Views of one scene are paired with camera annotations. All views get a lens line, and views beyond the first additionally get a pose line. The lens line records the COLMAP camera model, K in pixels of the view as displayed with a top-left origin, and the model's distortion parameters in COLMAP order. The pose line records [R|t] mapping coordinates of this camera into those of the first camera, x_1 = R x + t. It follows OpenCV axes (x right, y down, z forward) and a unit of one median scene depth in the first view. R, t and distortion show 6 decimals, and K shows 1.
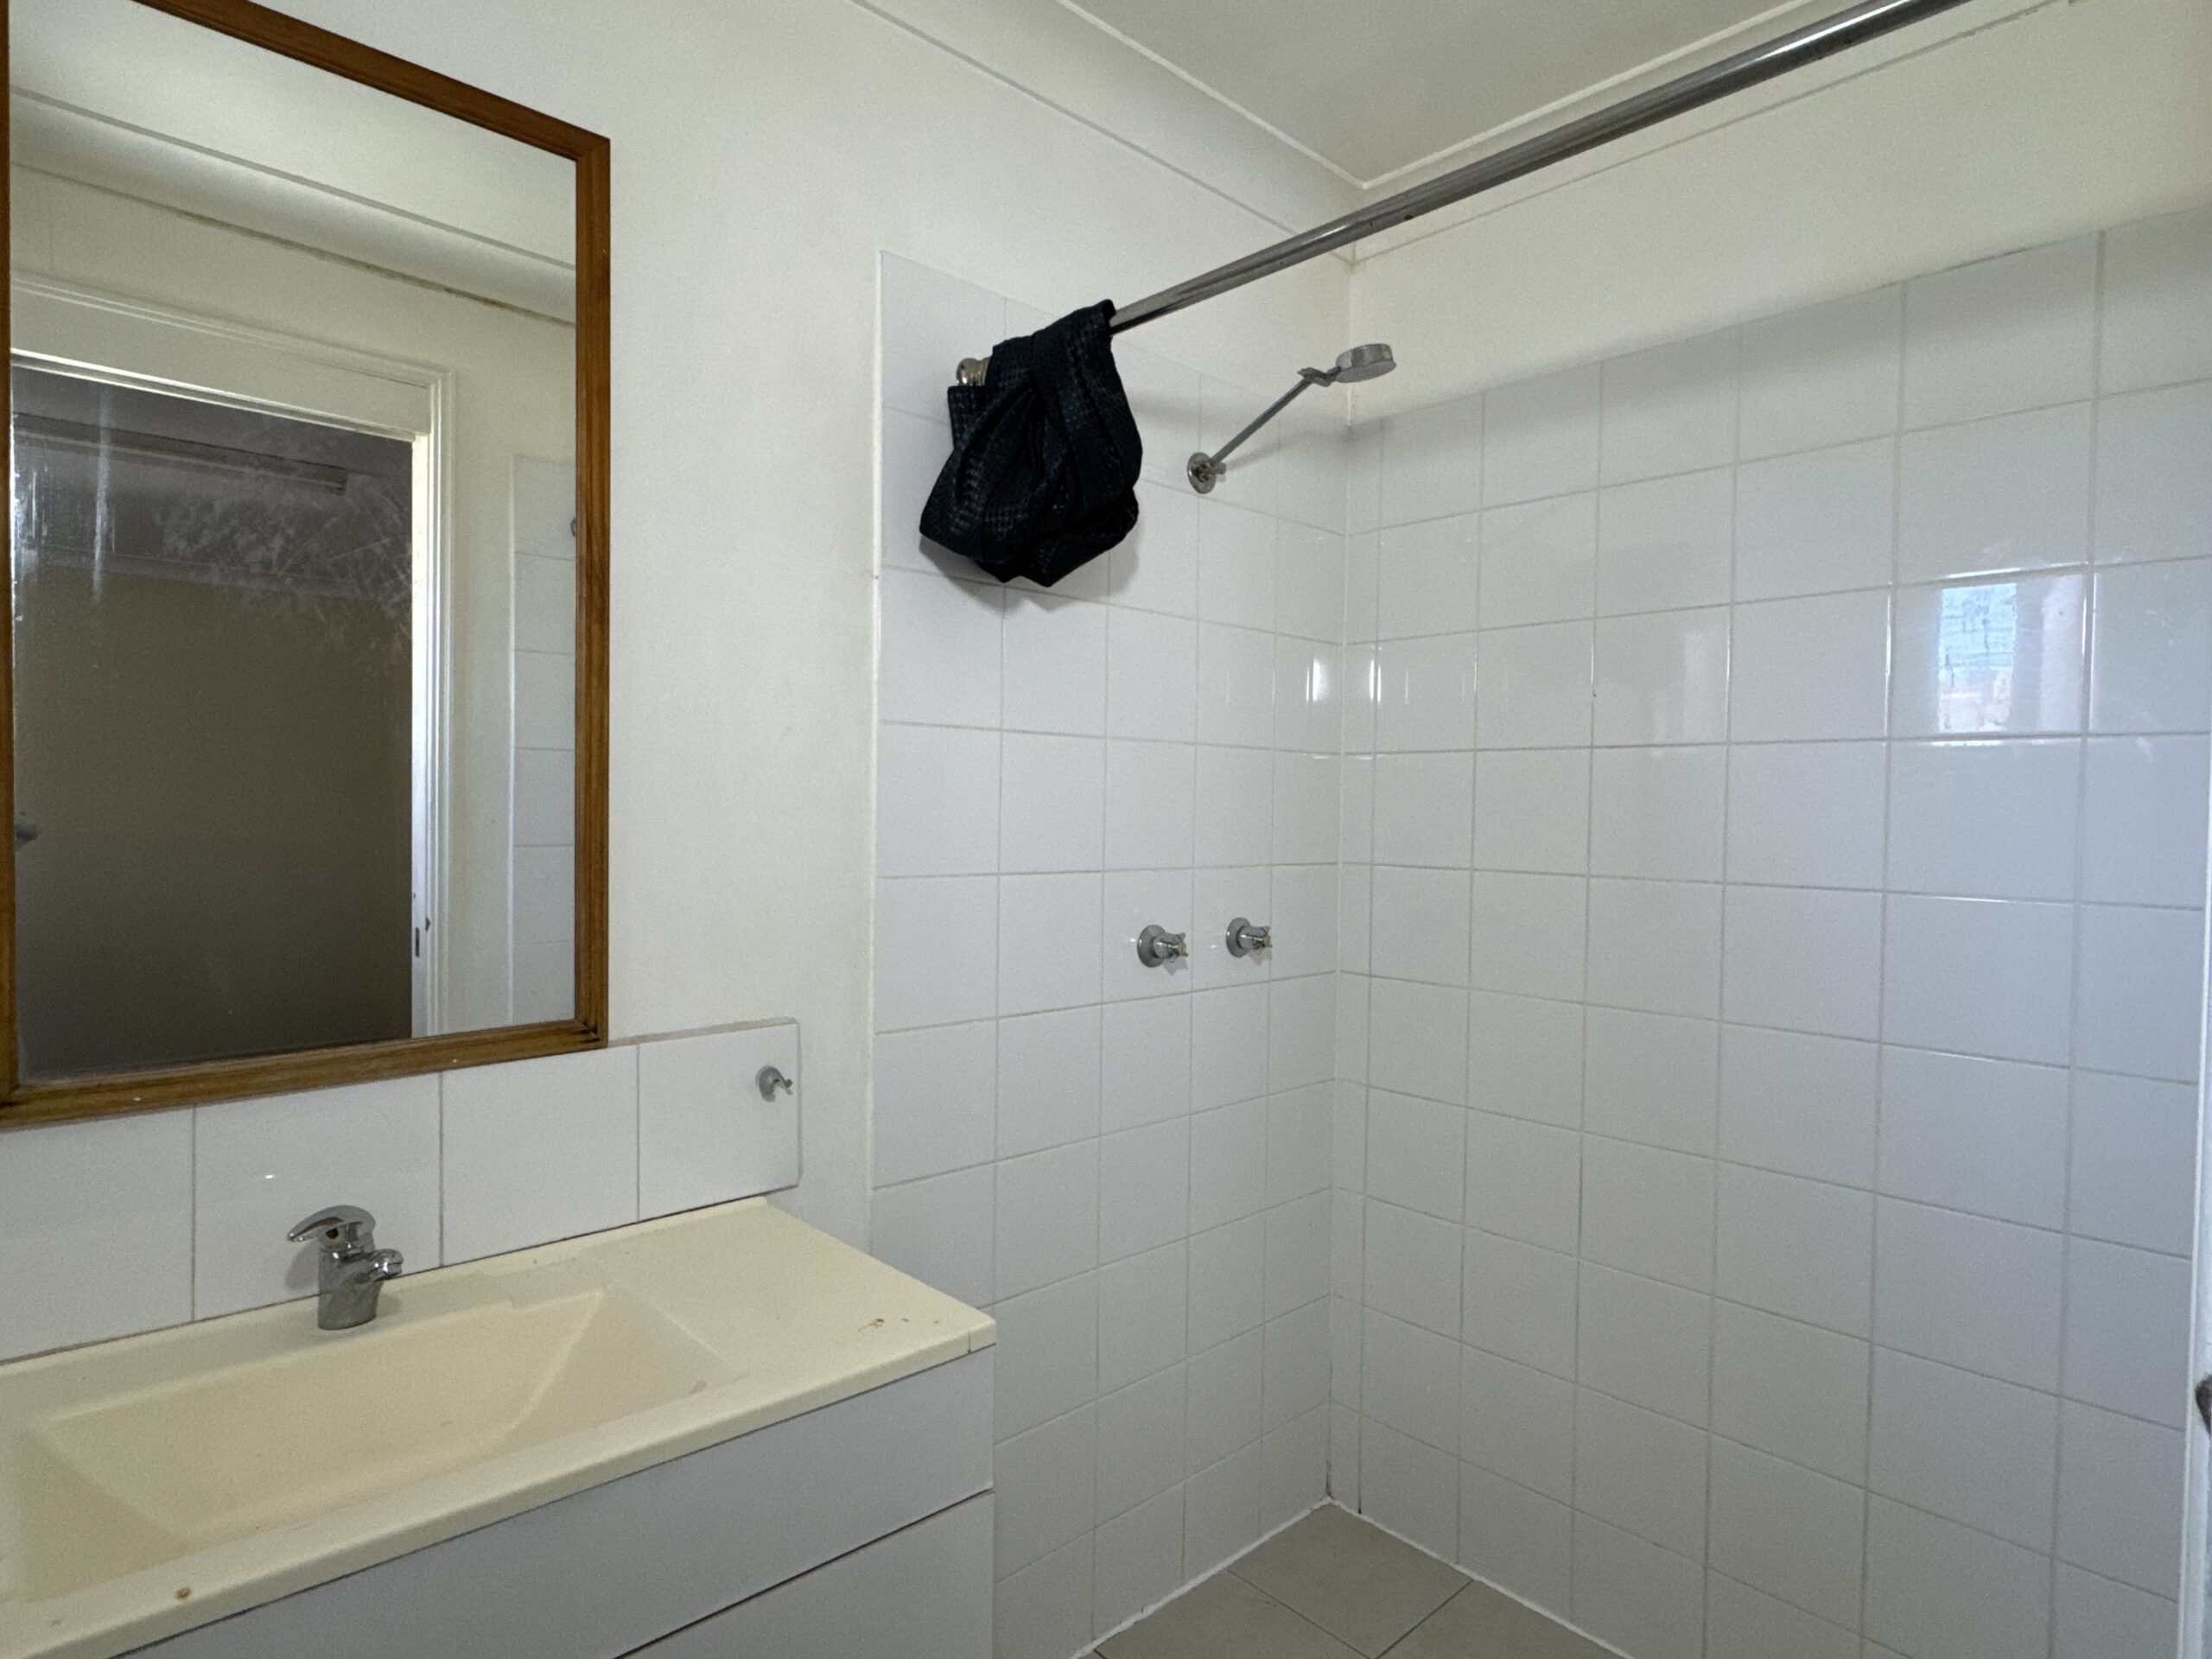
lens RADIAL K [[1224.8, 0, 1106.0], [0, 1224.8, 829.5], [0, 0, 1]] dist [-0.002828, -0.000996]
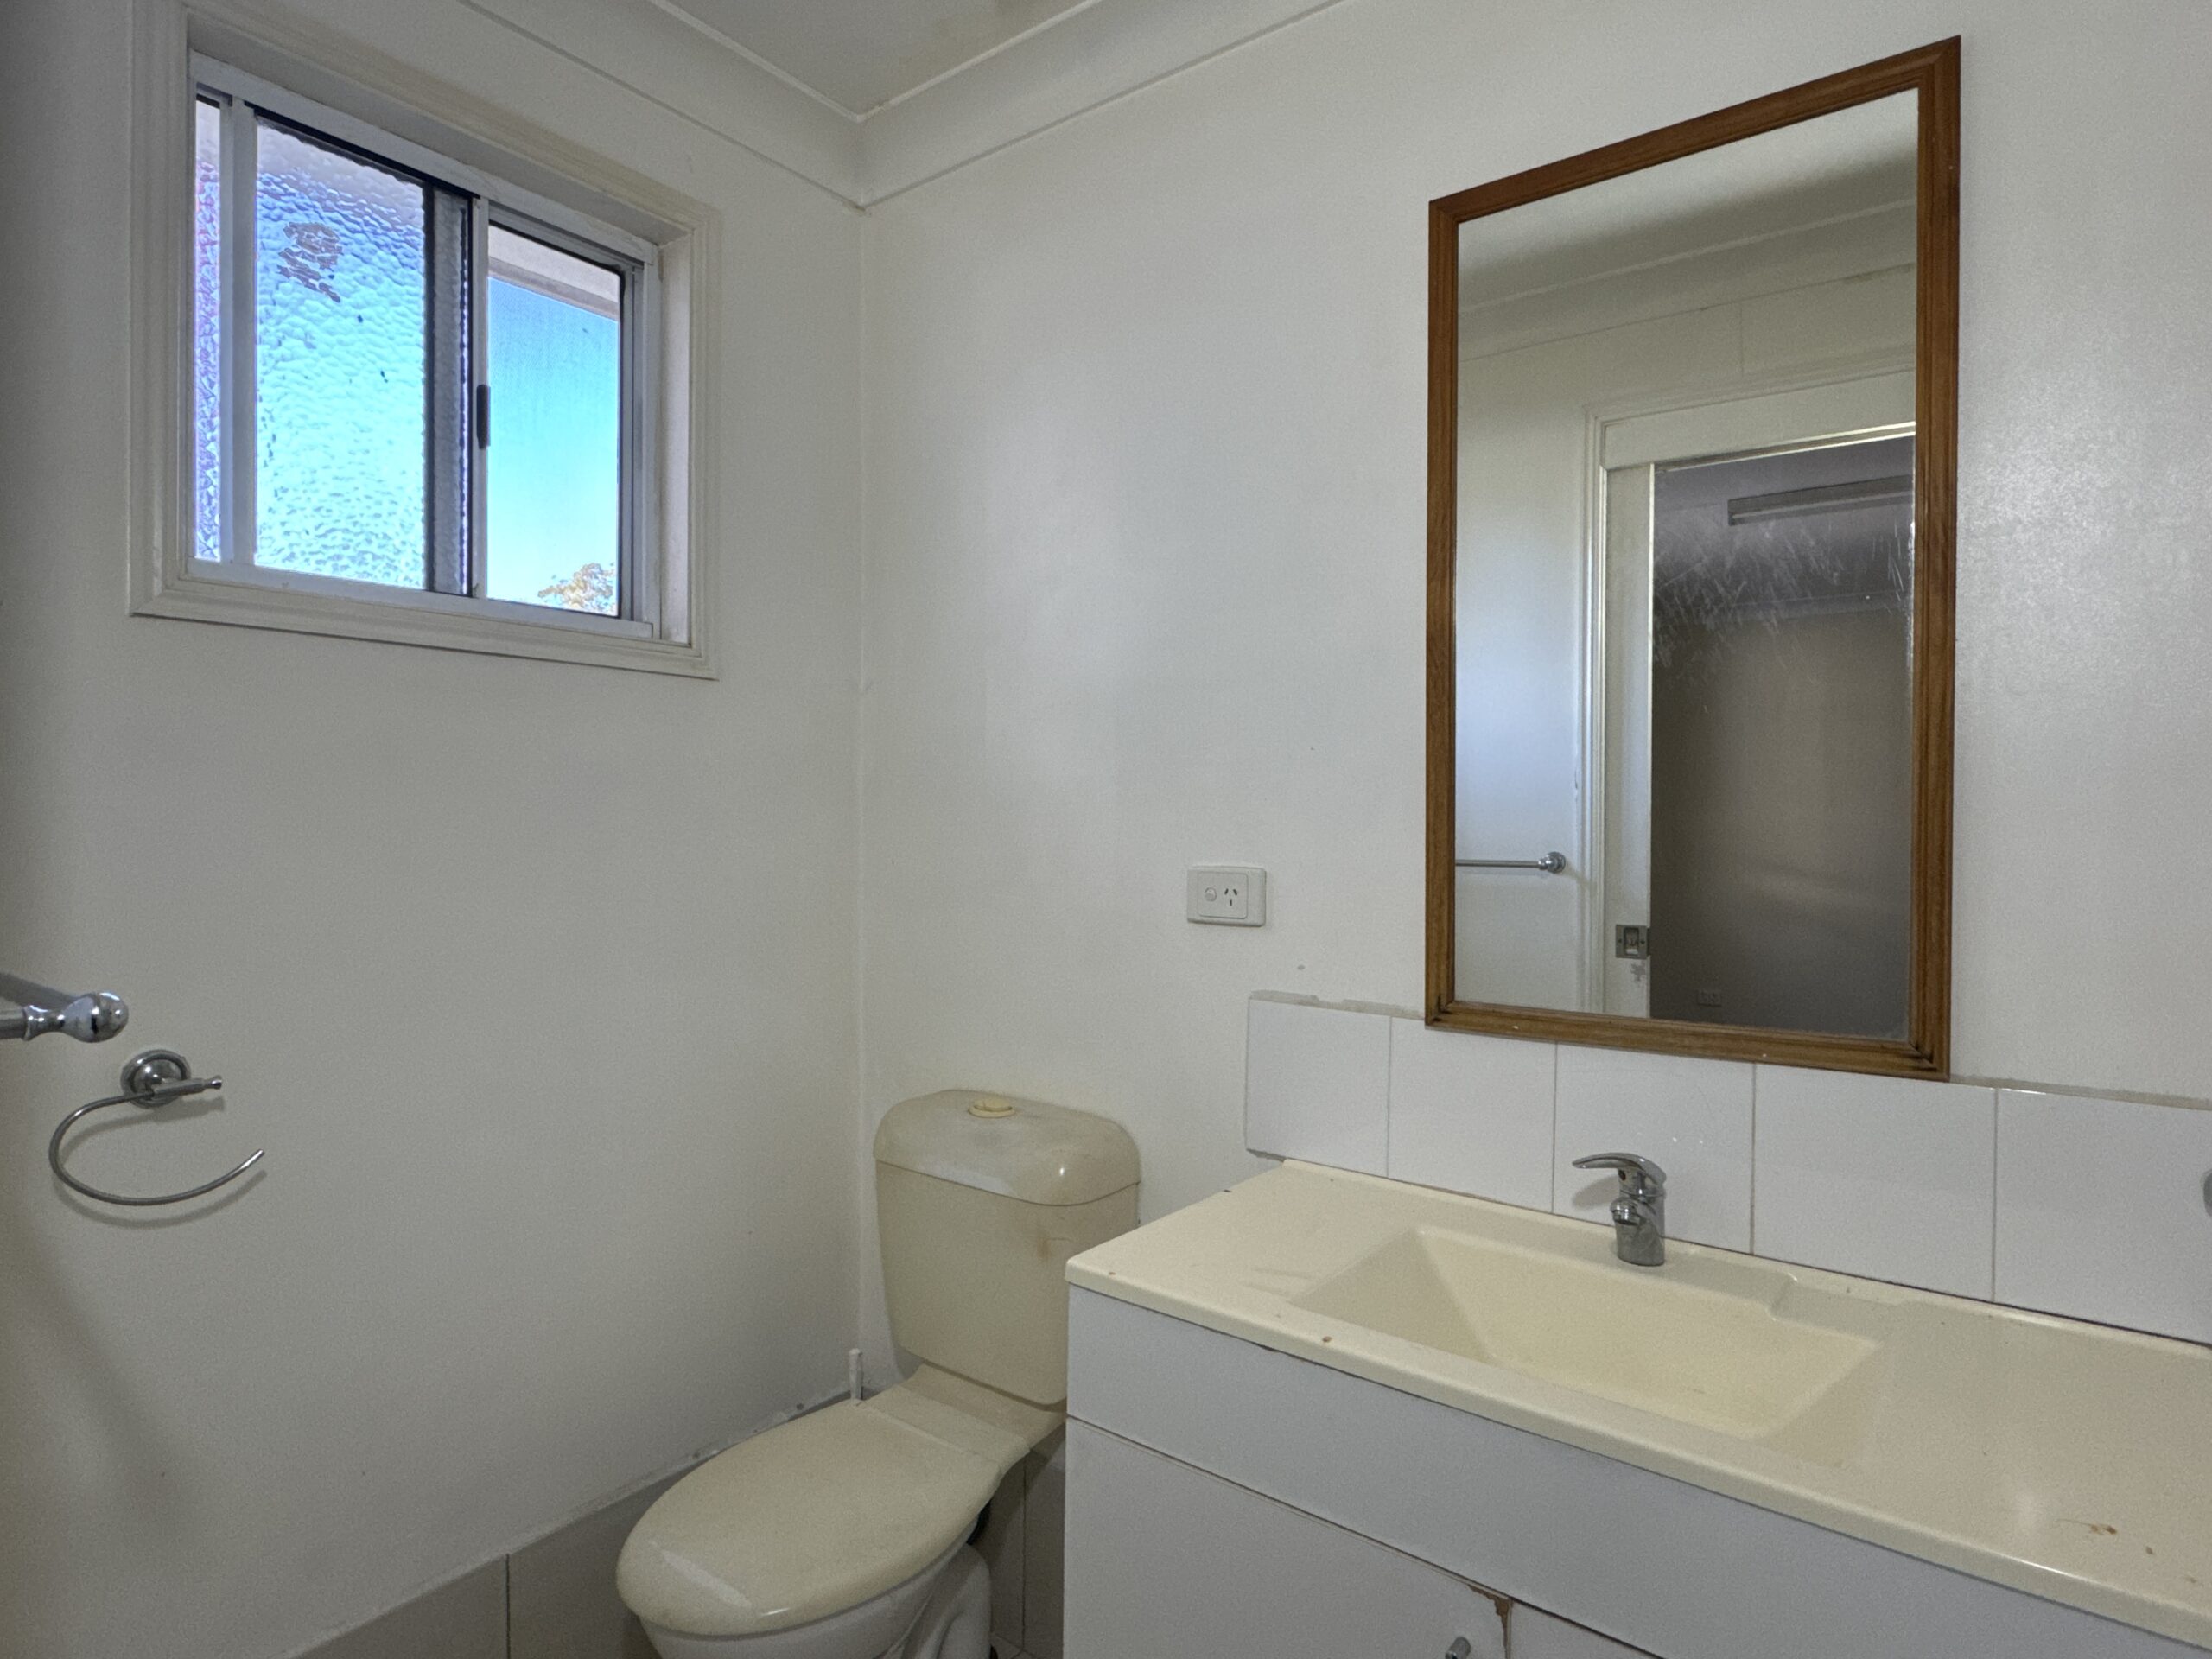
lens RADIAL K [[1235.7, 0, 1106.0], [0, 1235.7, 829.5], [0, 0, 1]] dist [-0.003457, -0.001755]
pose [[0.156937, 0.001078, -0.987608, 0.368618], [-0.022775, 0.999737, -0.002528, 0.016159], [0.987346, 0.022890, 0.156920, 0.279453]]
